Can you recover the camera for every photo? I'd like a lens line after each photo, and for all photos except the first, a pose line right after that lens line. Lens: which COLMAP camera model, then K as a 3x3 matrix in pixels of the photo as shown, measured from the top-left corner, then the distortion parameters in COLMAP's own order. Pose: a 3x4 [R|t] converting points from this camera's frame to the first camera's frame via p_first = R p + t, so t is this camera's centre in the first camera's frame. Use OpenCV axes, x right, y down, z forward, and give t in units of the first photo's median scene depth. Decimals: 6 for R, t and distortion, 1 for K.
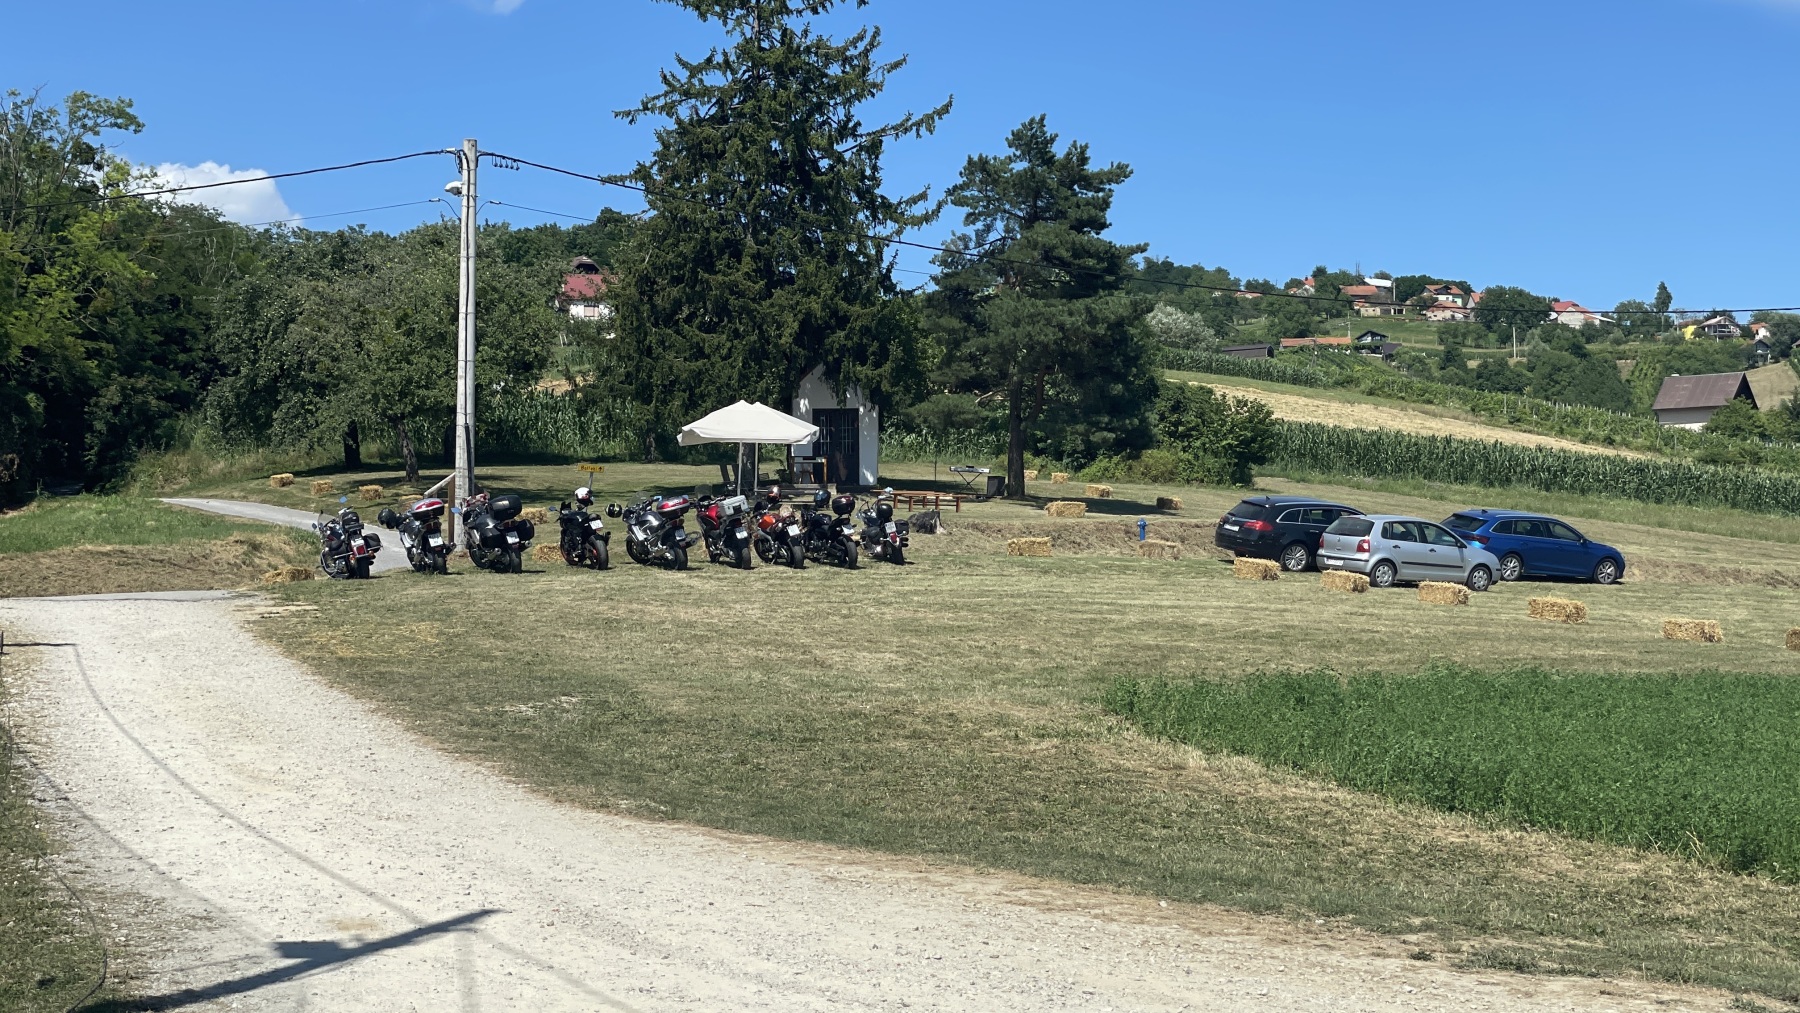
lens RADIAL K [[2752.8, 0, 900.0], [0, 2752.8, 506.5], [0, 0, 1]] dist [0.100718, 0.076770]
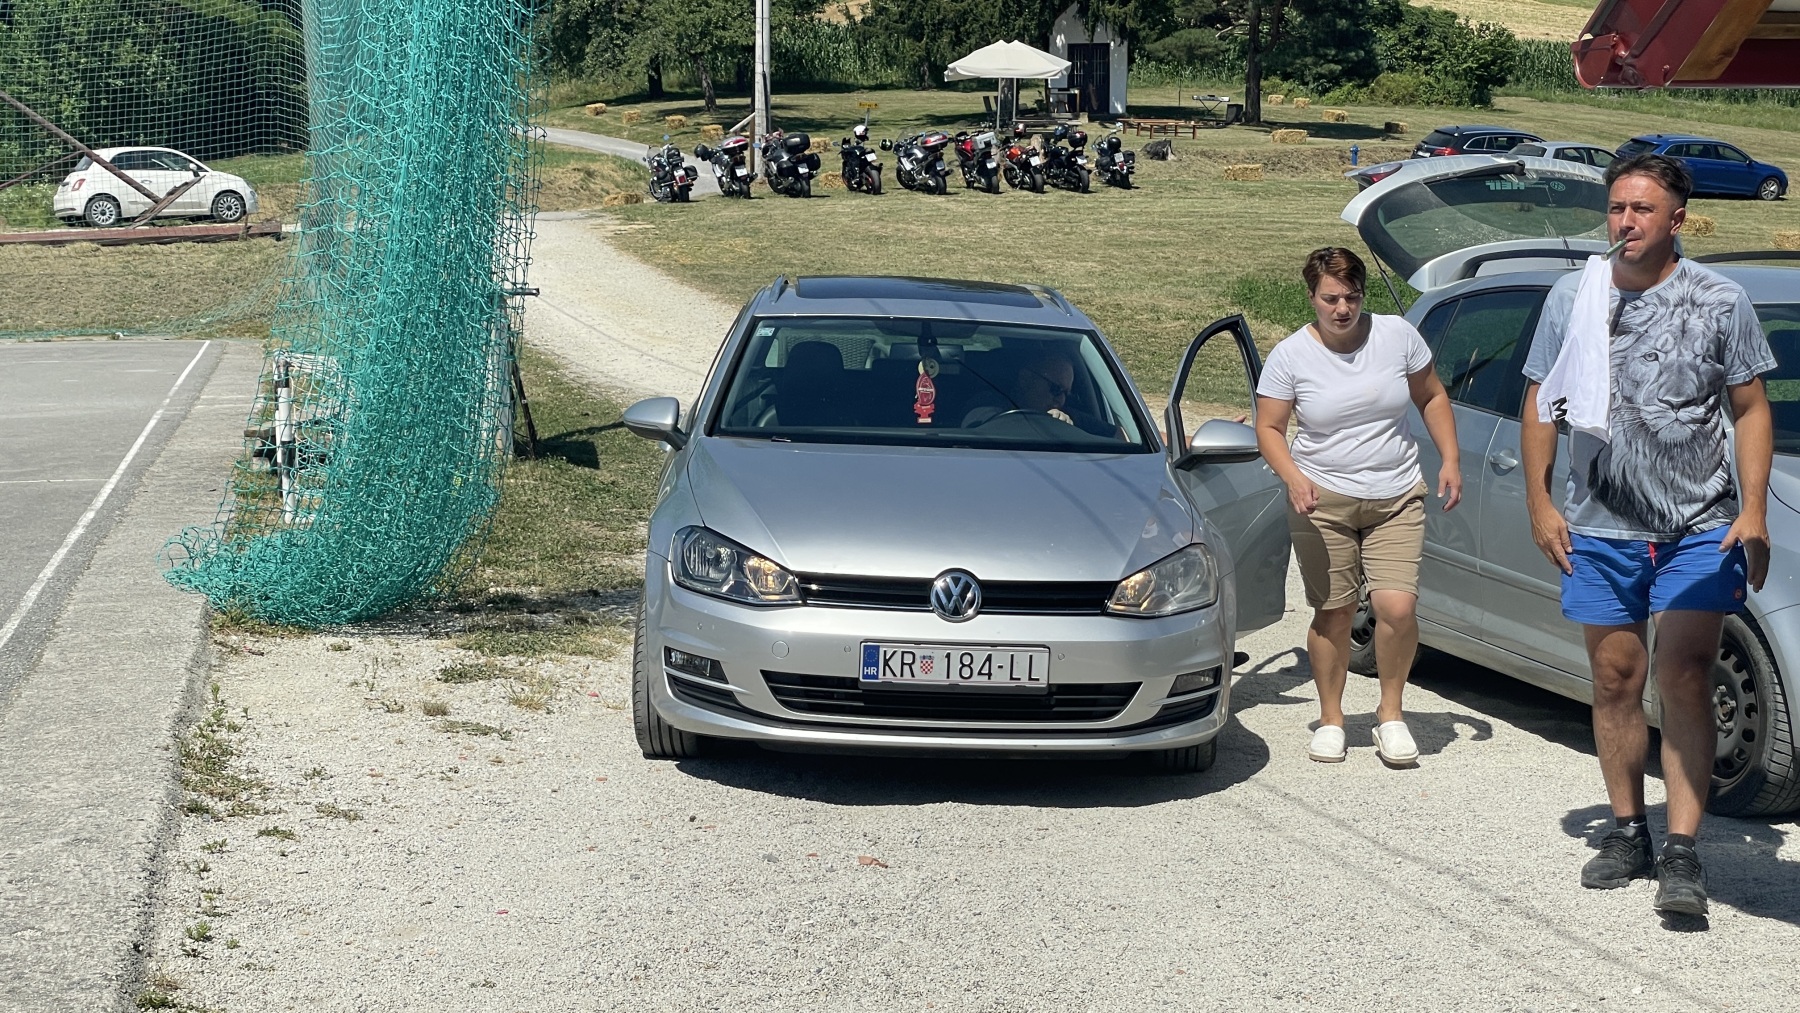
lens RADIAL K [[2752.8, 0, 900.0], [0, 2752.8, 506.5], [0, 0, 1]] dist [0.100718, 0.076770]
pose [[0.994787, 0.009765, -0.101507, 0.024232], [0.004413, 0.990349, 0.138525, -0.008281], [0.101880, -0.138251, 0.985143, -0.192492]]
